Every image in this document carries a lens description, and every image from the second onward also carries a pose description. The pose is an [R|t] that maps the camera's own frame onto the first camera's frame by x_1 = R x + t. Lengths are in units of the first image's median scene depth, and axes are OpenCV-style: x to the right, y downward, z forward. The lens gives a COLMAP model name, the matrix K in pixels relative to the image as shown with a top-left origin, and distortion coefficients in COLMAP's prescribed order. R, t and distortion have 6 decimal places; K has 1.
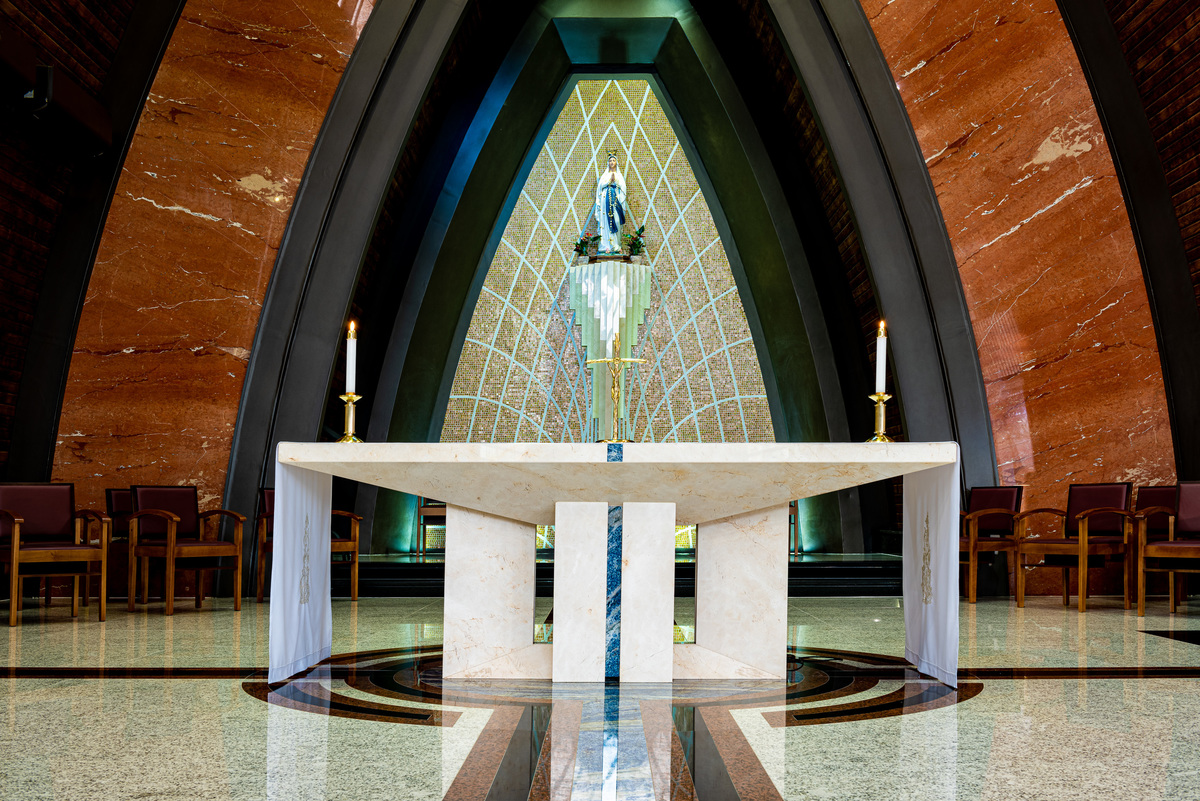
lens RADIAL K [[1410.4, 0, 596.5], [0, 1410.4, 462.9], [0, 0, 1]] dist [-0.022243, -0.005589]
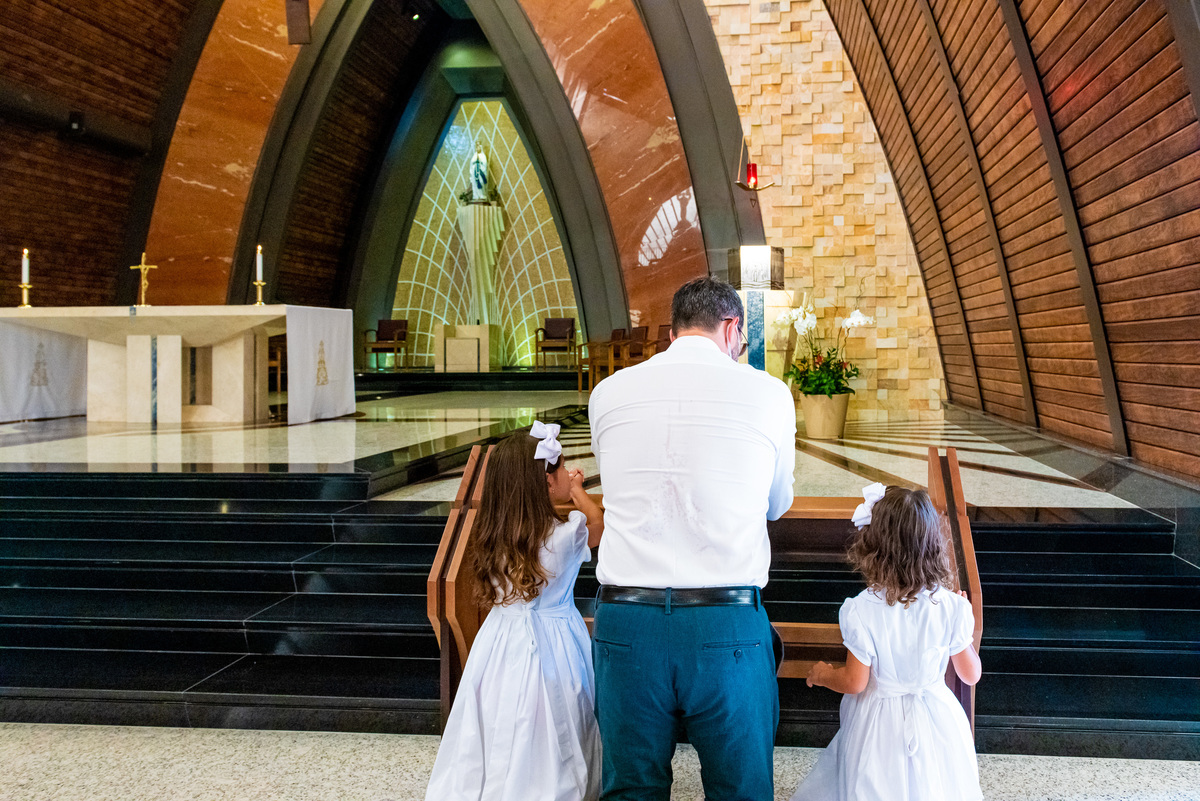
lens RADIAL K [[885.6, 0, 704.9], [0, 885.6, 338.8], [0, 0, 1]] dist [0.001863, -0.002230]
pose [[0.996766, -0.006163, -0.080118, 0.467099], [0.007883, 0.999745, 0.021164, 0.005814], [0.079968, -0.021727, 0.996561, -0.115961]]
